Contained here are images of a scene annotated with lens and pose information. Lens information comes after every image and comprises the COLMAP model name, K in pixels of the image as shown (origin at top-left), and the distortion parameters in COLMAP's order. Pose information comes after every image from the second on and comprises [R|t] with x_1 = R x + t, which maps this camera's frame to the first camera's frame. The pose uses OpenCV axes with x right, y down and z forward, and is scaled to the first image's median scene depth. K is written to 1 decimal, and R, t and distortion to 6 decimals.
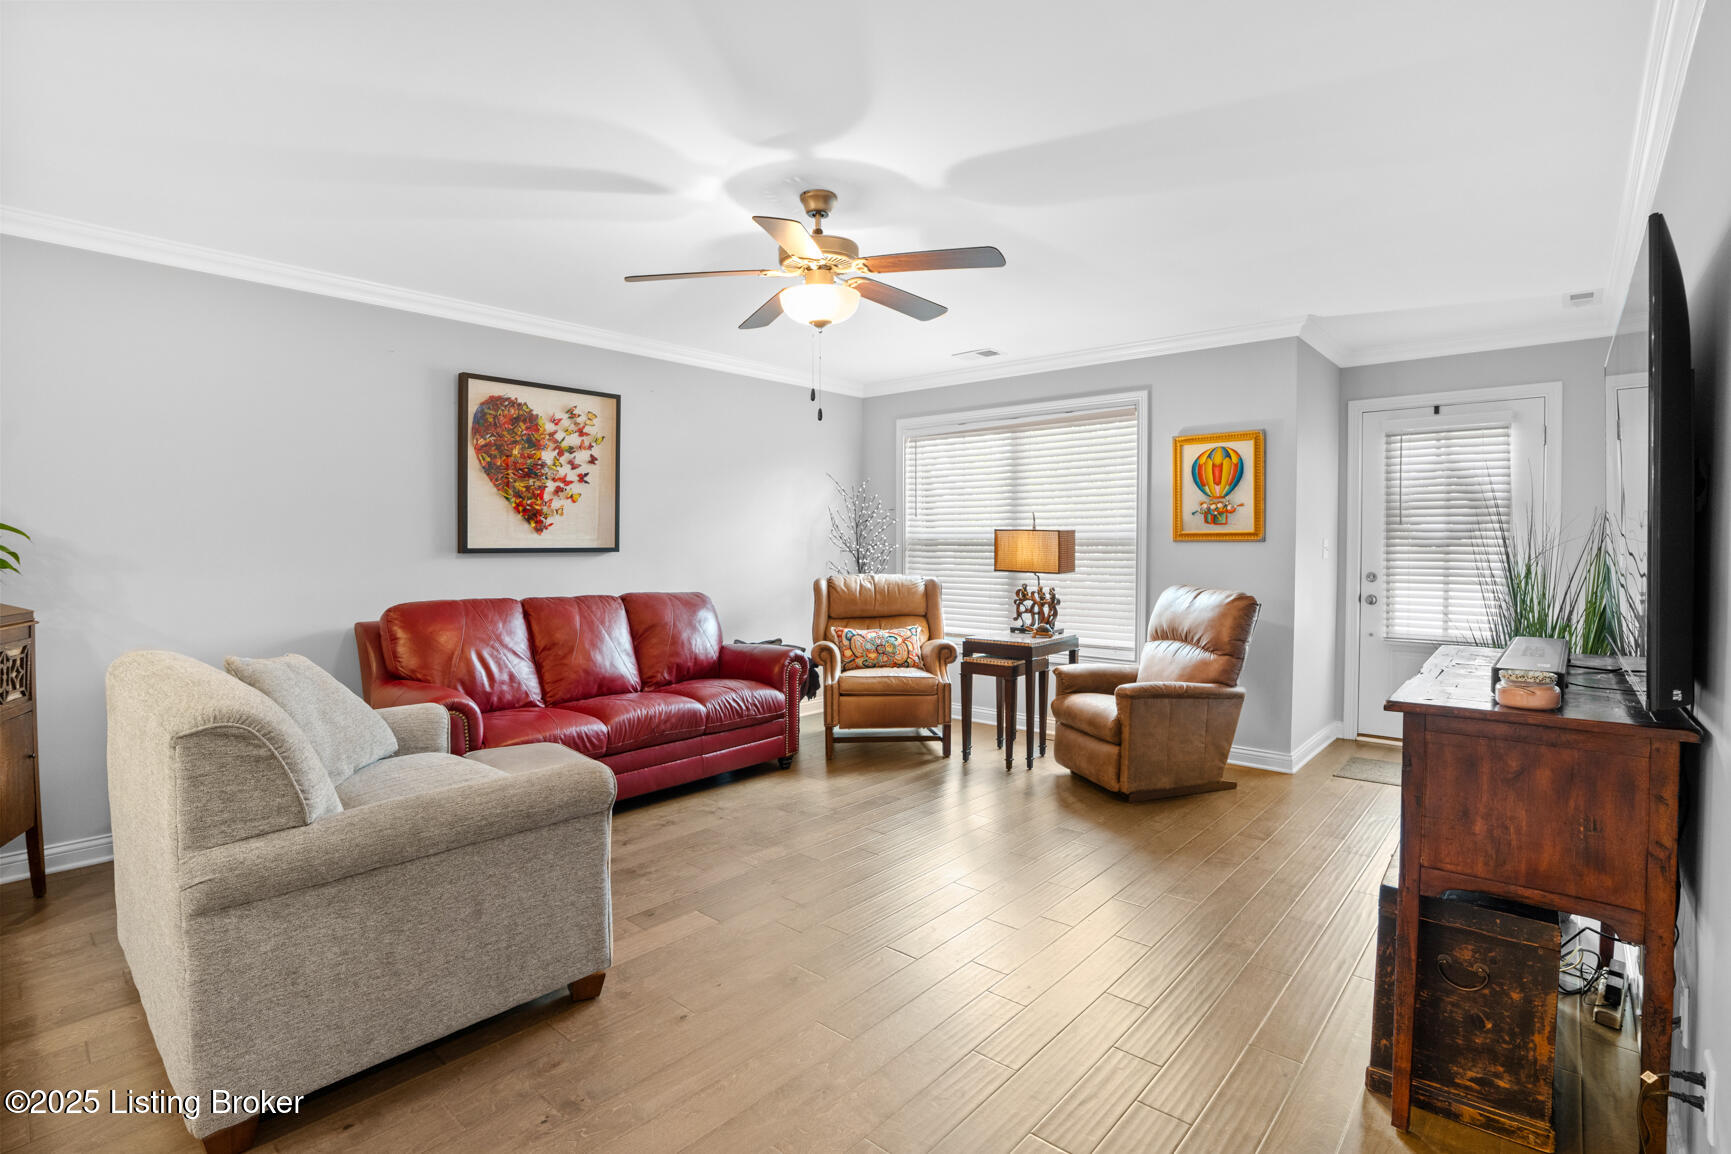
lens RADIAL K [[826.8, 0, 854.2], [0, 826.8, 559.8], [0, 0, 1]] dist [-0.046121, 0.000620]
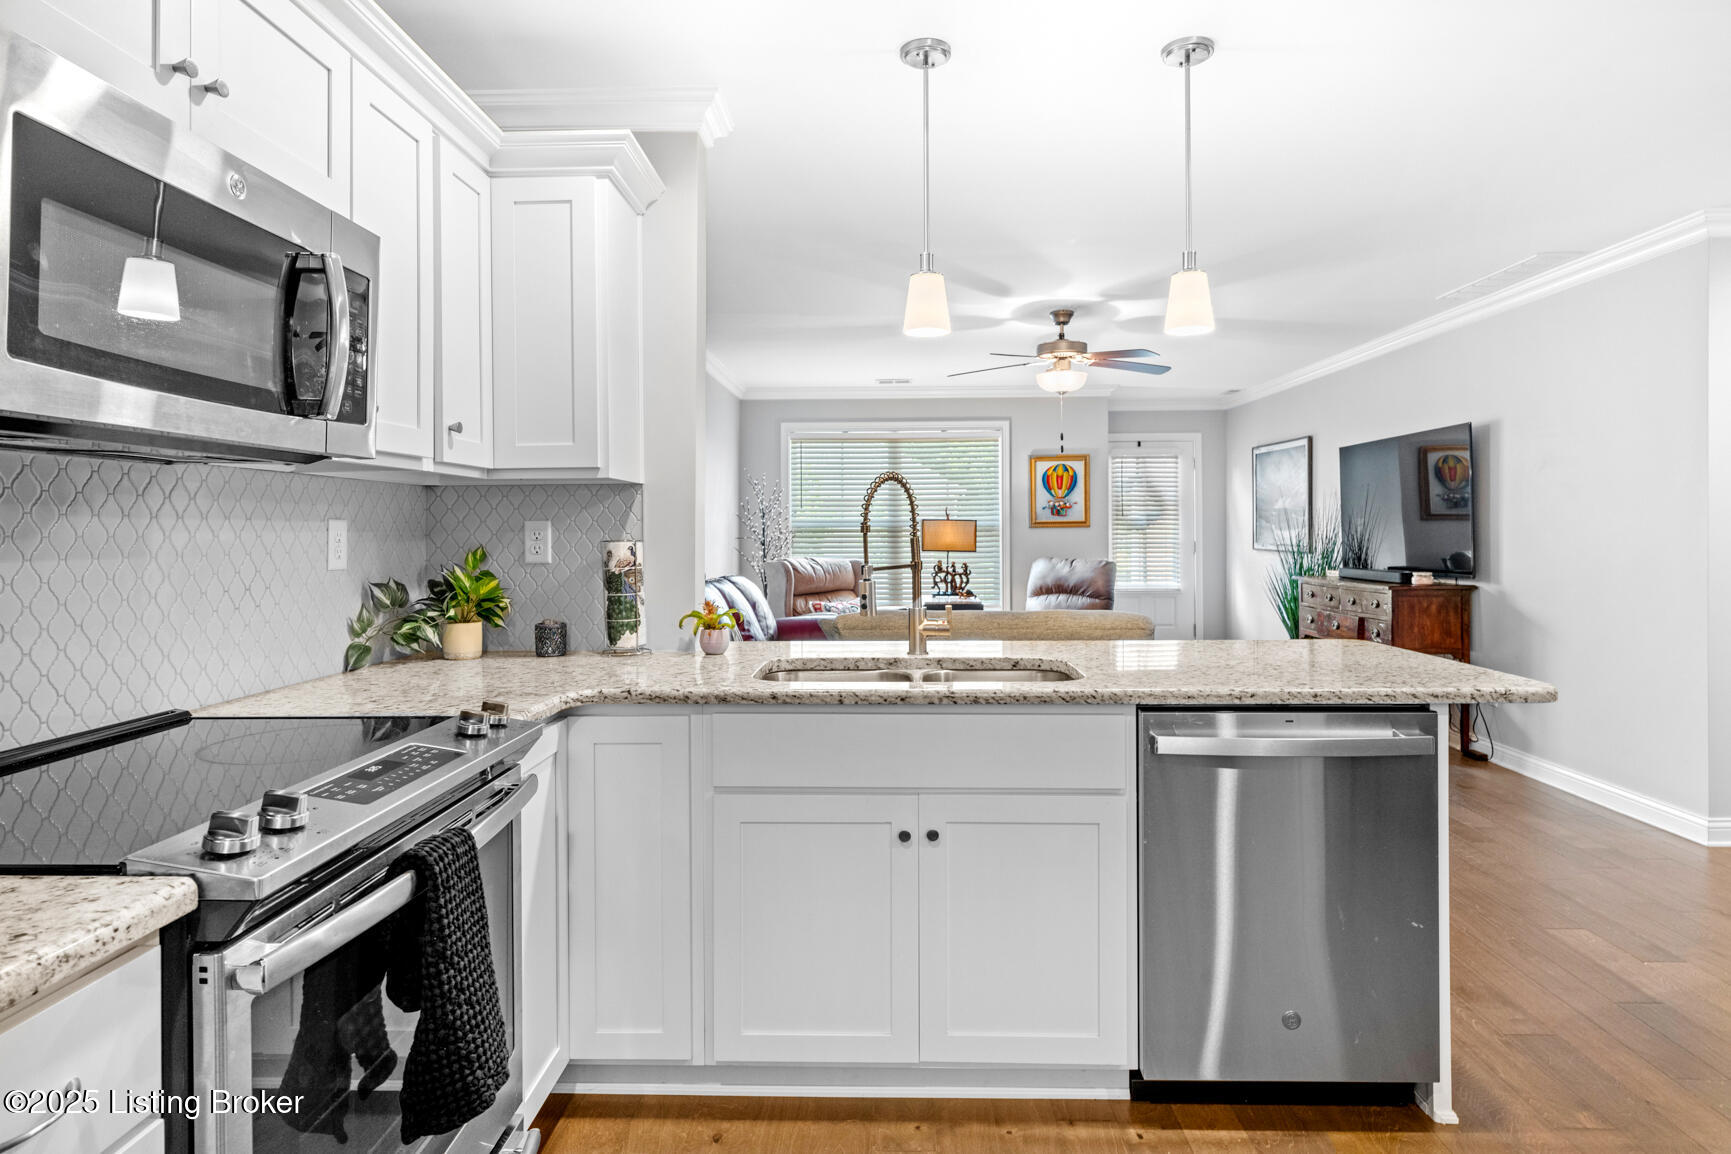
lens RADIAL K [[952.6, 0, 857.6], [0, 952.6, 532.8], [0, 0, 1]] dist [-0.013298, 0.002830]
pose [[0.773064, -0.009165, 0.634262, -0.931913], [0.021447, 0.999702, -0.011695, -0.000218], [-0.633965, 0.022644, 0.773030, -0.104220]]
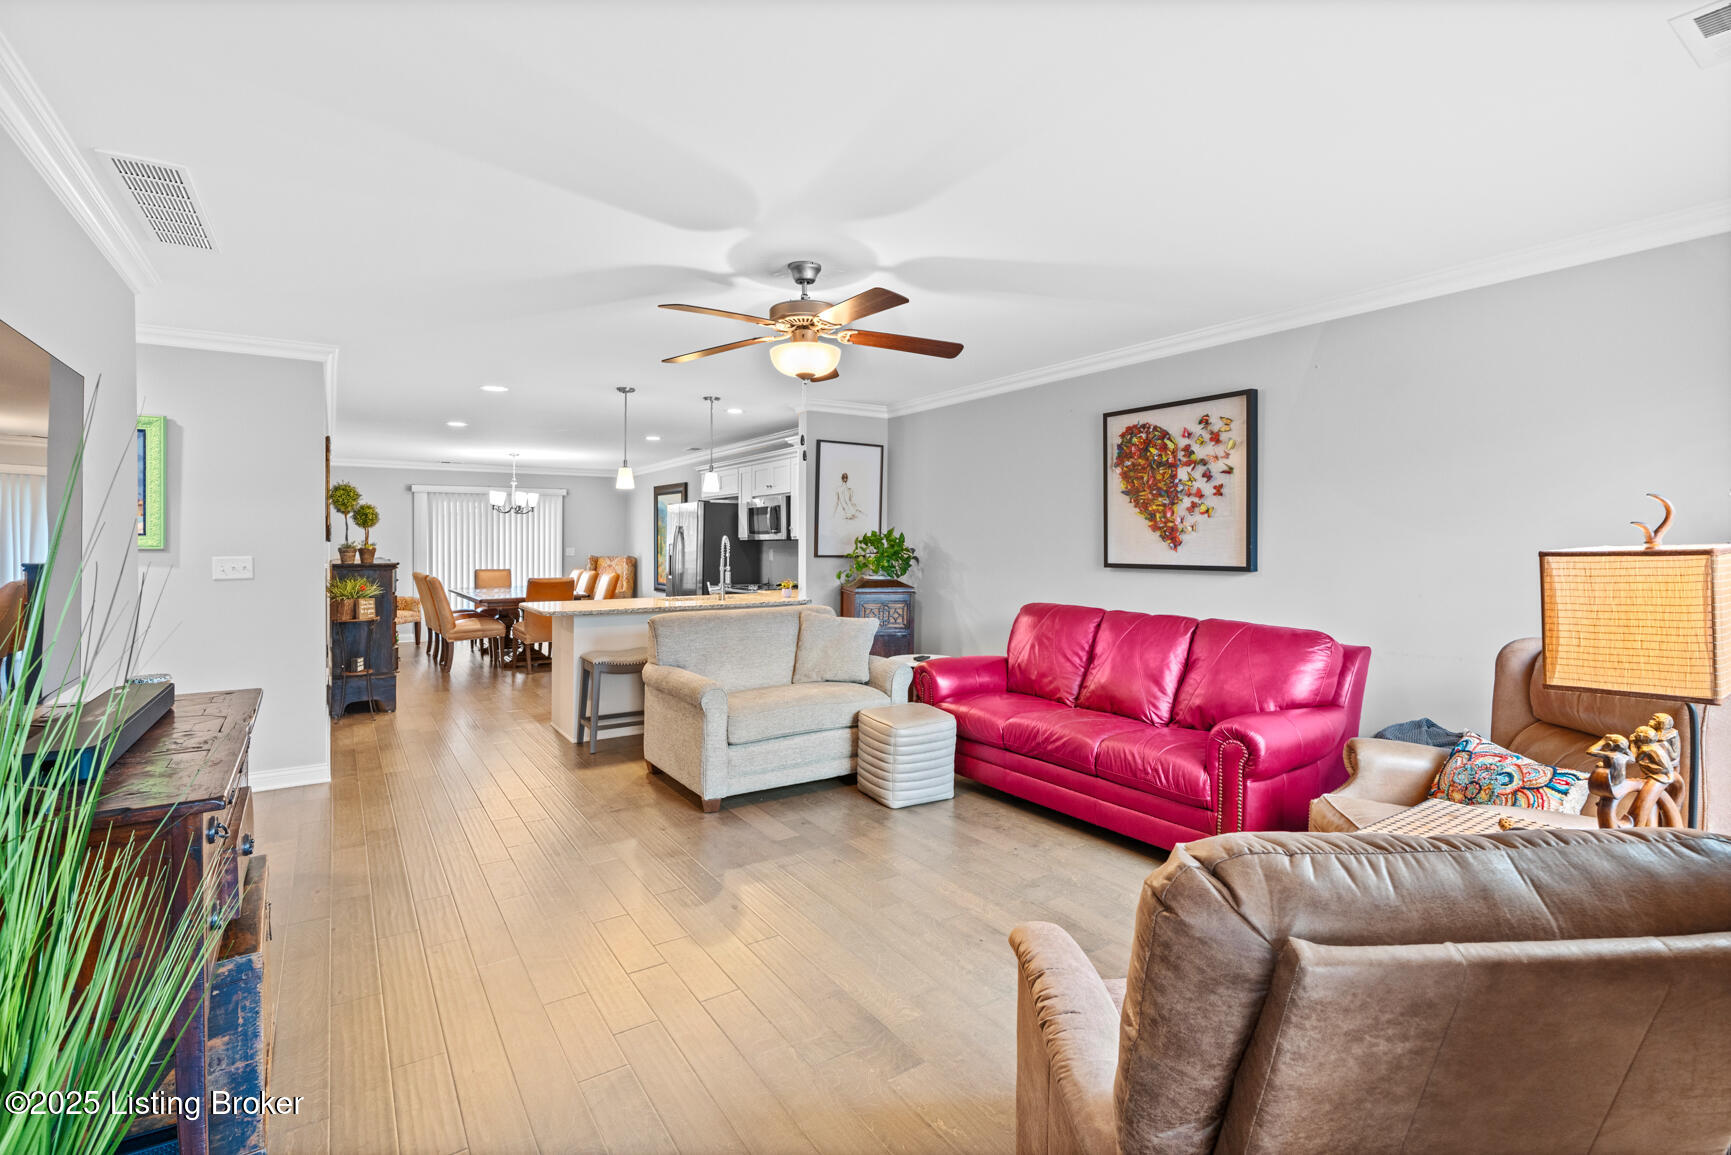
lens RADIAL K [[780.4, 0, 875.5], [0, 780.4, 541.2], [0, 0, 1]] dist [-0.012140, 0.005302]
pose [[-0.230919, -0.003467, -0.972967, 0.606333], [-0.016254, 0.999868, 0.000295, -0.035630], [0.972837, 0.015882, -0.230945, 0.825219]]
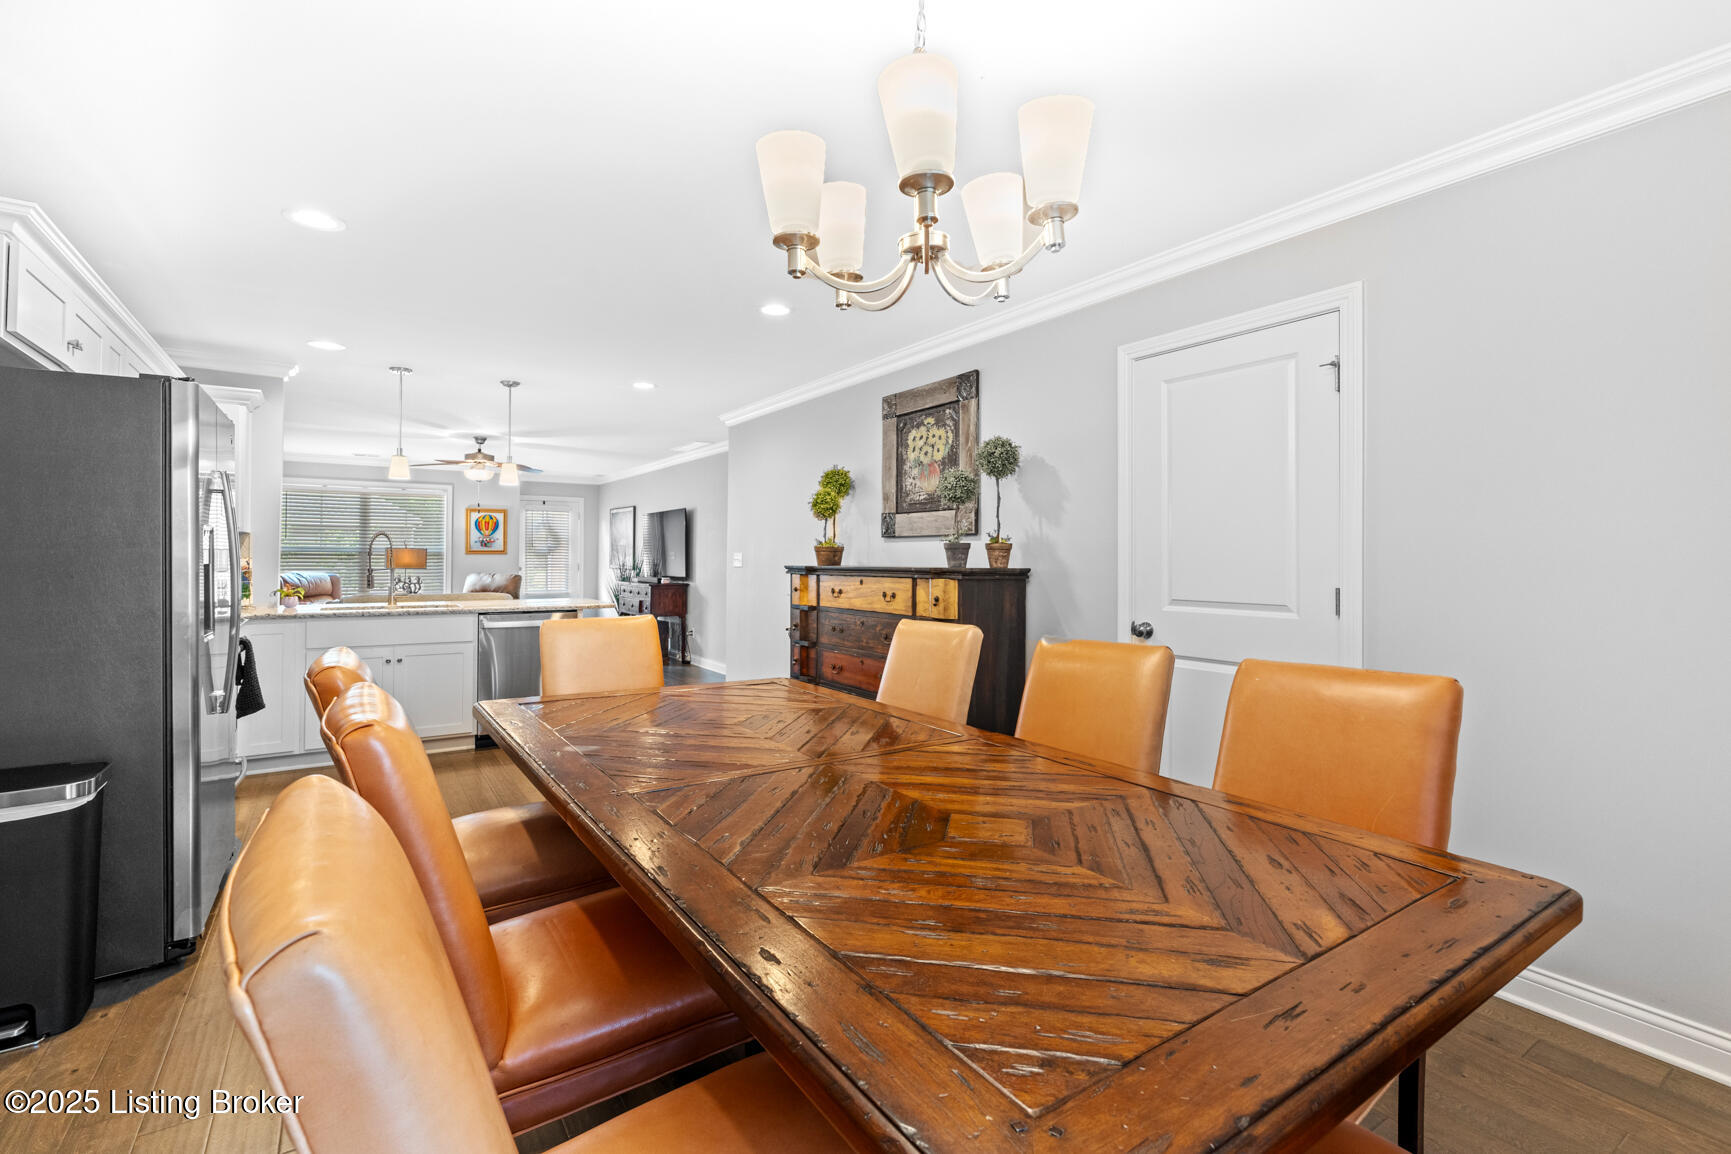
lens RADIAL K [[780.4, 0, 870.3], [0, 780.4, 549.4], [0, 0, 1]] dist [-0.012140, 0.005302]
pose [[0.246710, 0.007225, 0.969062, -1.461045], [0.015693, 0.999811, -0.011449, 0.007432], [-0.968962, 0.018032, 0.246550, -0.632239]]
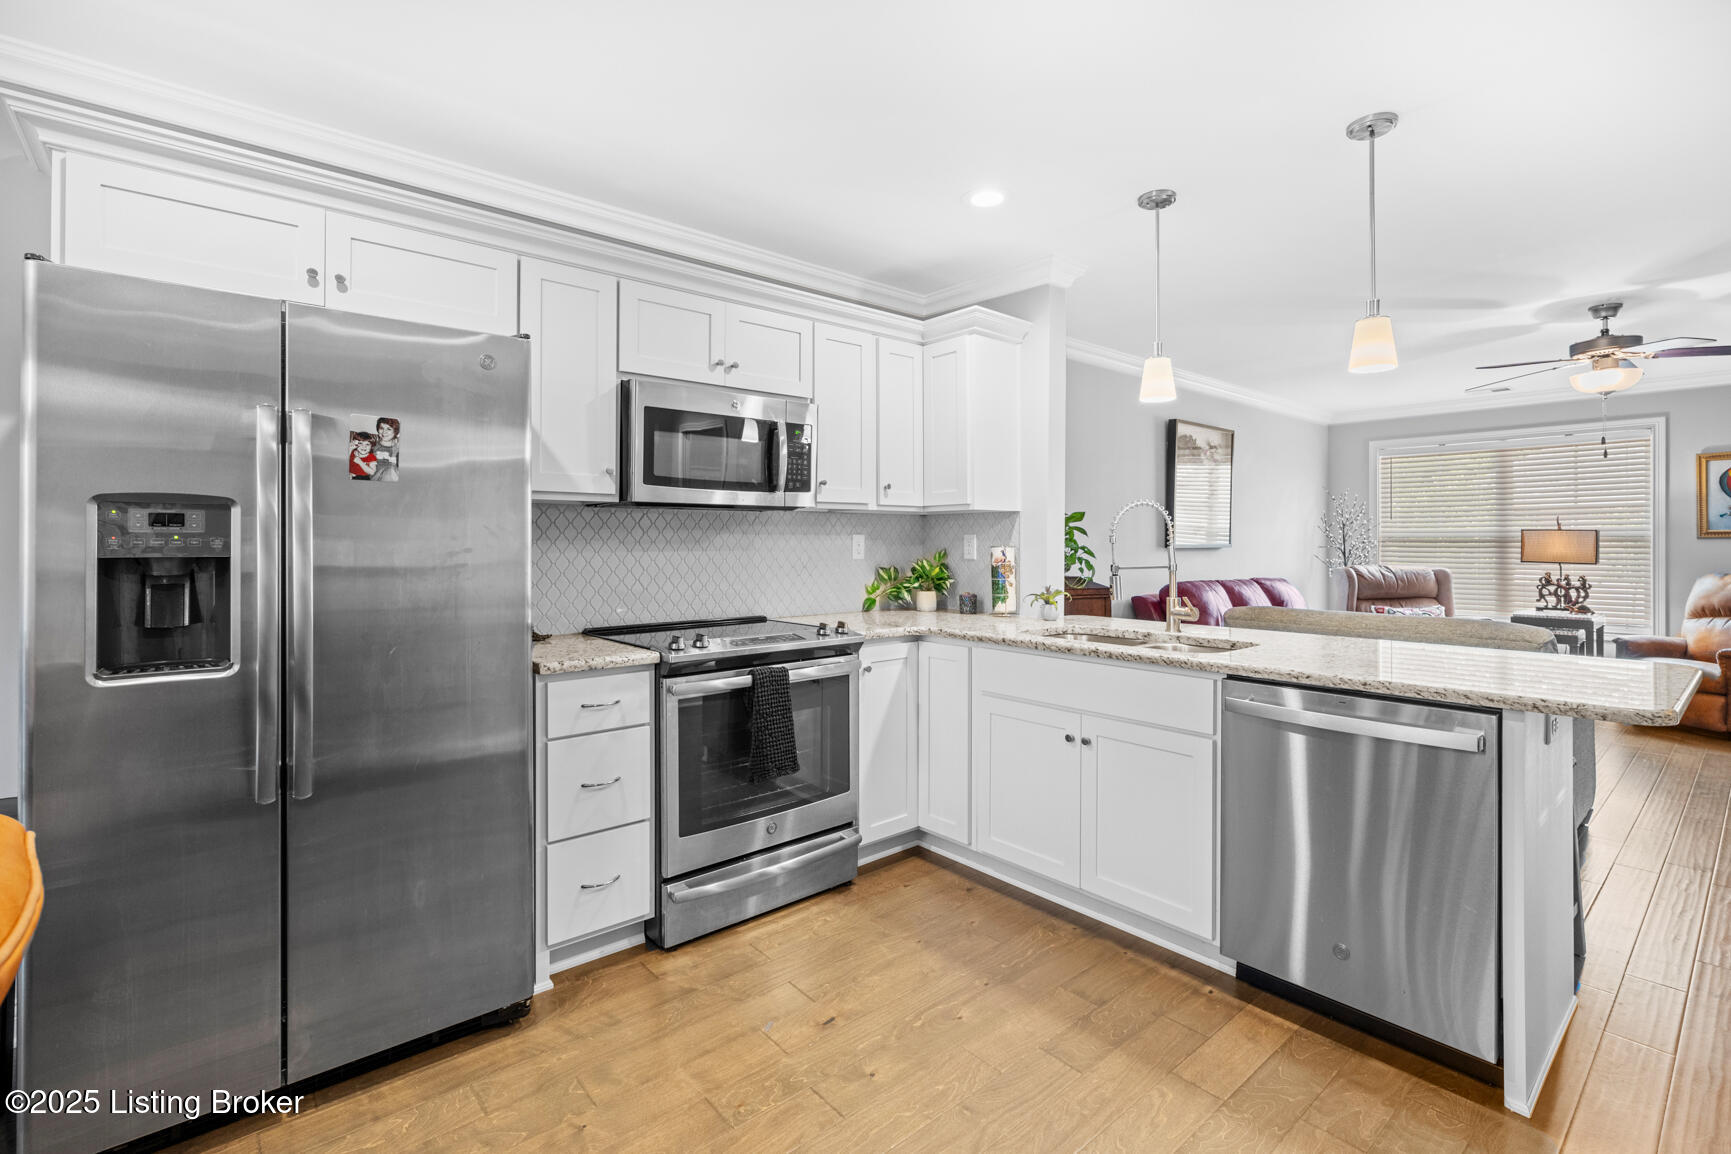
lens RADIAL K [[780.4, 0, 865.0], [0, 780.4, 541.7], [0, 0, 1]] dist [-0.012140, 0.005302]
pose [[0.990482, -0.003322, -0.137602, -0.716108], [0.000679, 0.999814, -0.019251, 0.004485], [0.137641, 0.018974, 0.990300, -0.341375]]
